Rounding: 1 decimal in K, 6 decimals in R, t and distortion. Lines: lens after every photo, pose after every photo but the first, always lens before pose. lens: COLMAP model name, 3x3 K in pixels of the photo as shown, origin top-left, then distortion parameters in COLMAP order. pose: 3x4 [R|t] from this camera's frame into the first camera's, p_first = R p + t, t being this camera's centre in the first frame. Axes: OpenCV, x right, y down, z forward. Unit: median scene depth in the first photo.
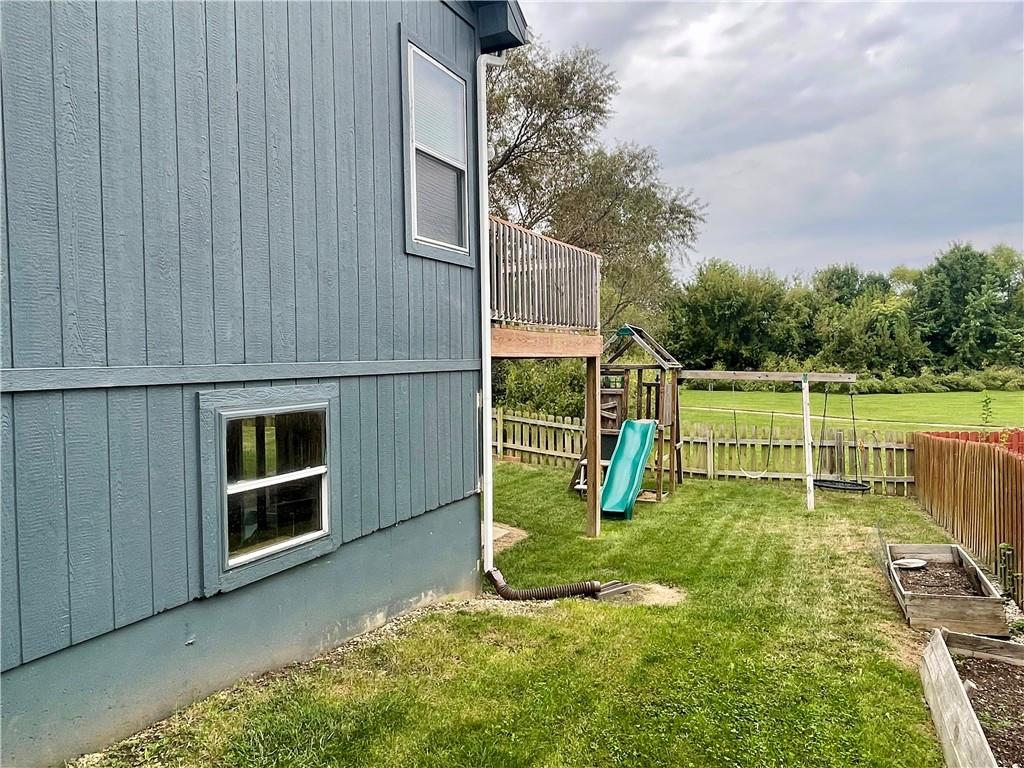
lens RADIAL K [[728.3, 0, 503.7], [0, 728.3, 384.3], [0, 0, 1]] dist [-0.012102, -0.009344]
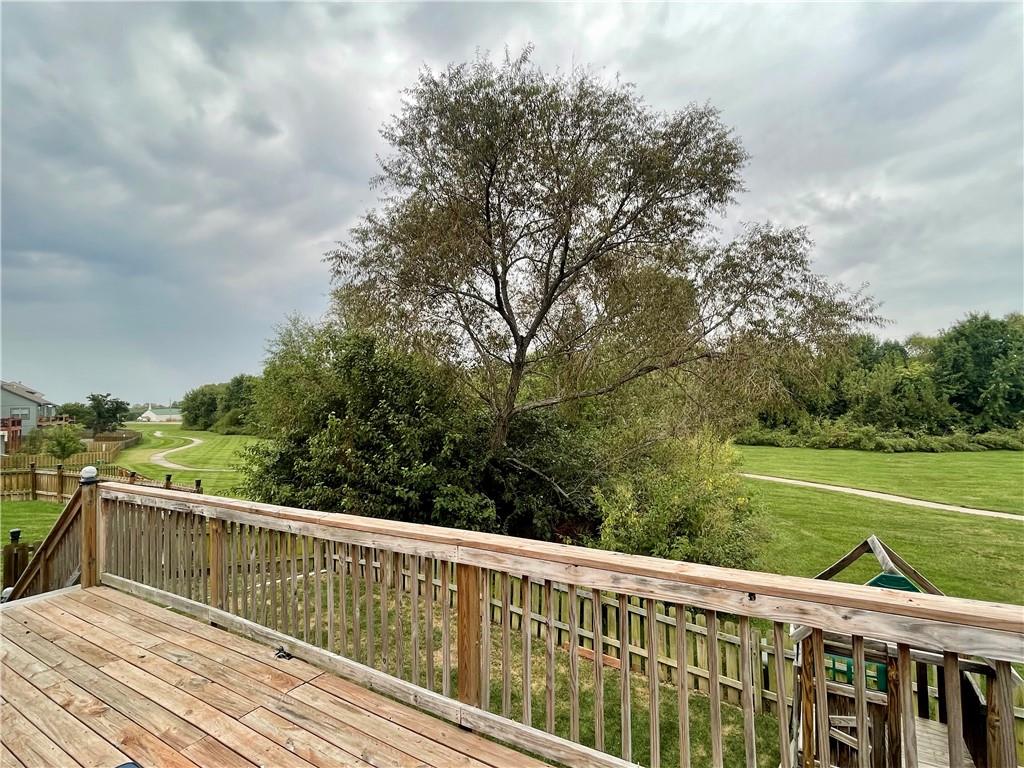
lens RADIAL K [[509.6, 0, 513.9], [0, 509.6, 383.4], [0, 0, 1]] dist [-0.021206, 0.010013]
pose [[0.995046, -0.020198, -0.097340, -0.011736], [0.014115, 0.997927, -0.062782, -0.047819], [0.098407, 0.061097, 0.993269, 0.158633]]
